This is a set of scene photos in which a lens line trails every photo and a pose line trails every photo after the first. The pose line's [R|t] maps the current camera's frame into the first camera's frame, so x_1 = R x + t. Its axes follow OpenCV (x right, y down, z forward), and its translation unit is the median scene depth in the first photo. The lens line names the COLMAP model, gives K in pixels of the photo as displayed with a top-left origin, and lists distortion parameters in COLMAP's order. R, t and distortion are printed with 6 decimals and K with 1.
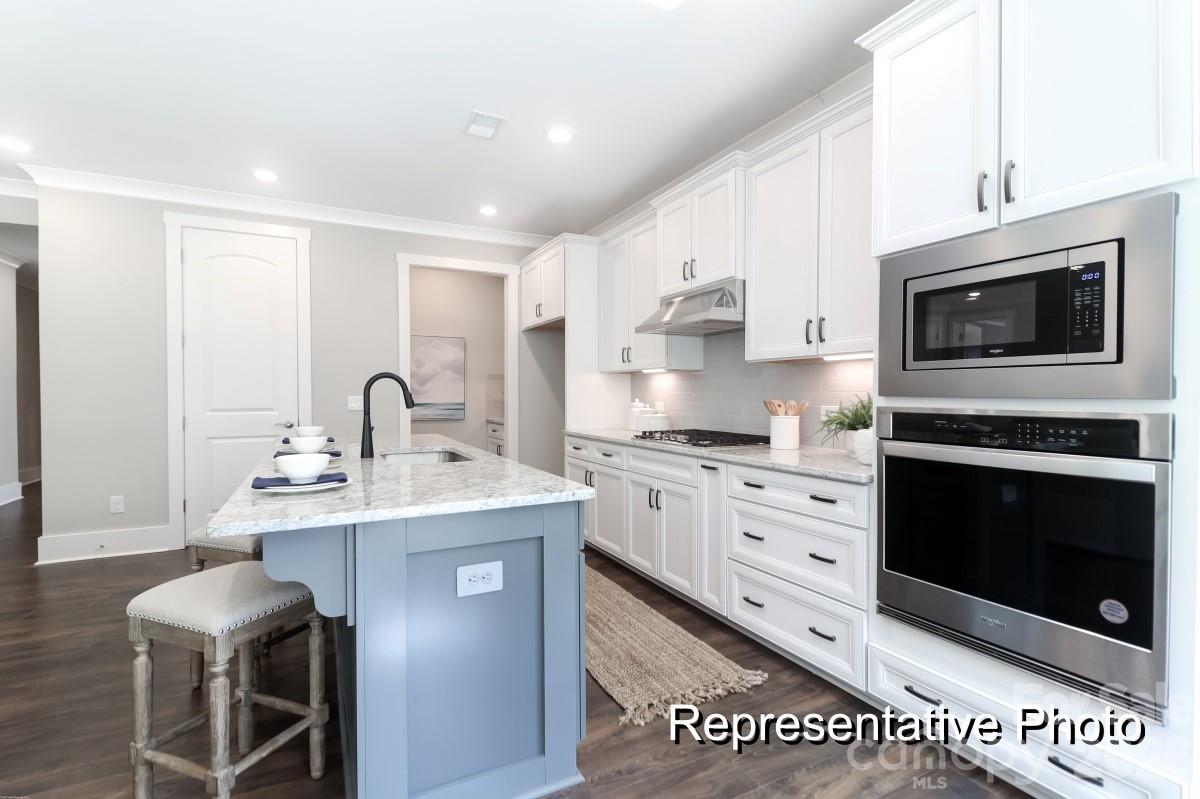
lens RADIAL K [[537.6, 0, 605.2], [0, 537.6, 400.5], [0, 0, 1]] dist [-0.000142, -0.000328]
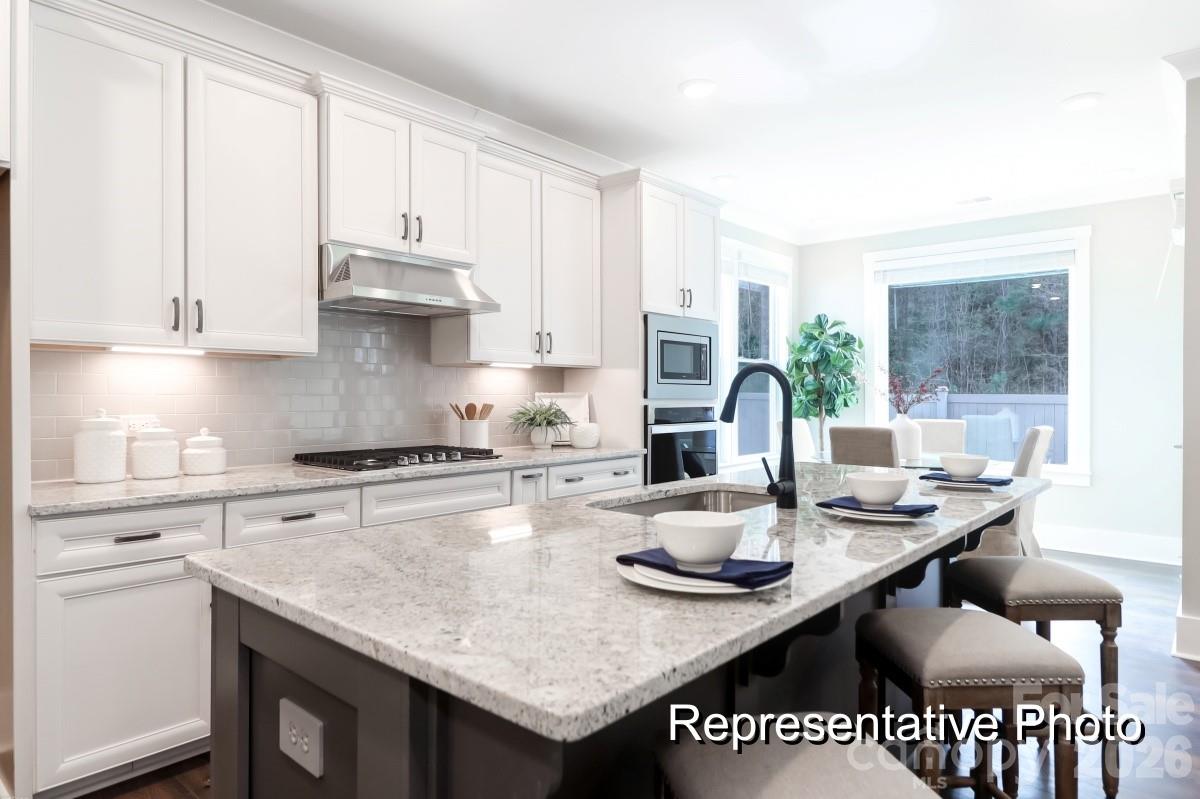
lens RADIAL K [[713.1, 0, 596.1], [0, 713.1, 396.4], [0, 0, 1]] dist [0.002619, -0.001086]
pose [[-0.355763, -0.003122, 0.934571, -1.351854], [0.009906, 0.999926, 0.007112, -0.029400], [-0.934524, 0.011788, -0.355706, 1.794258]]
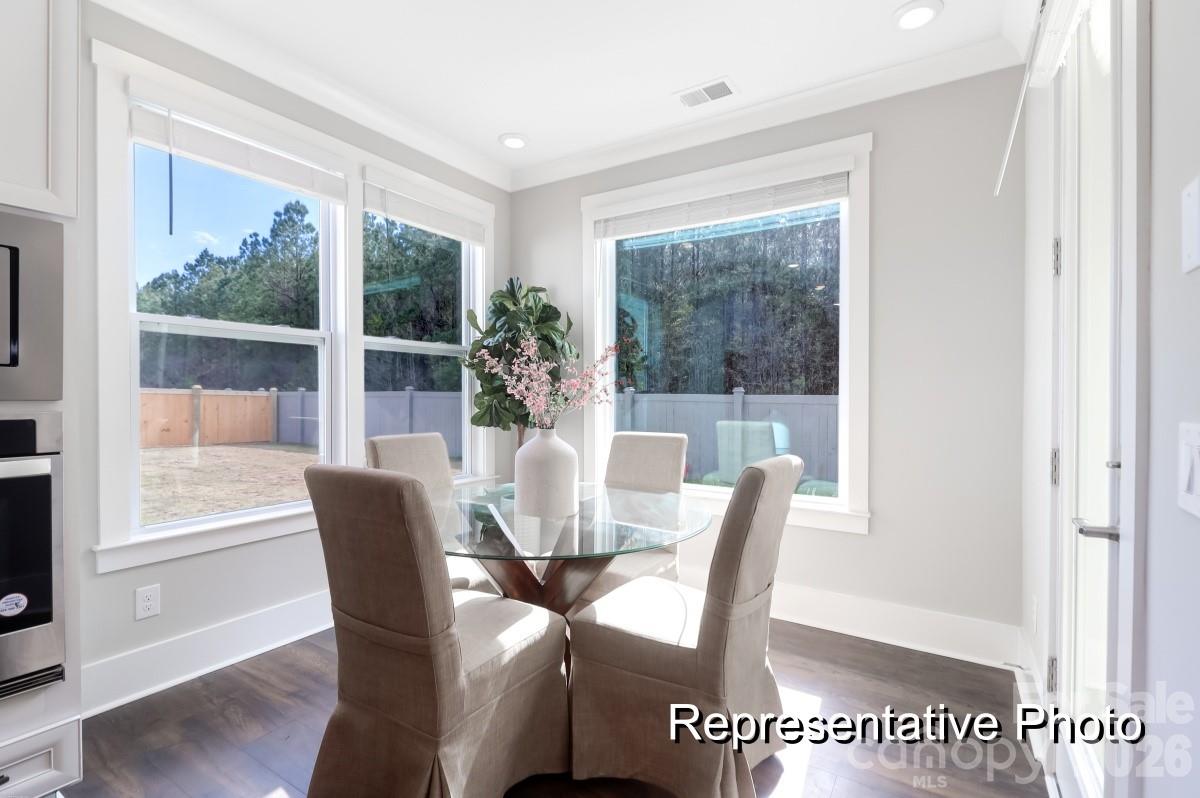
lens RADIAL K [[550.6, 0, 600.0], [0, 550.6, 399.0], [0, 0, 1]] dist [0.000486, -0.000316]
pose [[-0.494978, -0.006984, 0.868878, -0.356391], [0.007361, 0.999898, 0.012231, -0.006783], [-0.868875, 0.012450, -0.494876, 0.353695]]
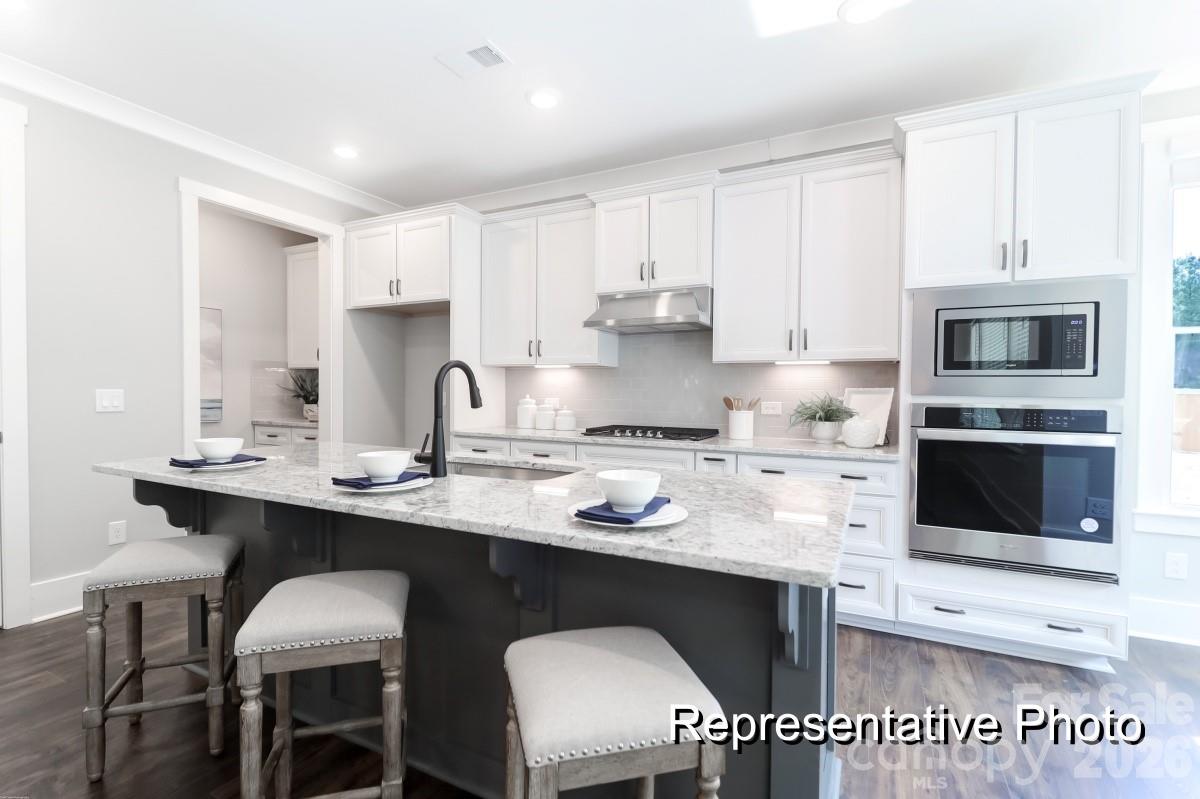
lens RADIAL K [[545.6, 0, 593.8], [0, 545.6, 398.9], [0, 0, 1]] dist [0.011263, -0.000579]
pose [[0.817907, -0.002785, 0.575344, -0.855978], [-0.001428, 0.999975, 0.006871, -0.005898], [-0.575349, -0.006442, 0.817883, 0.325075]]
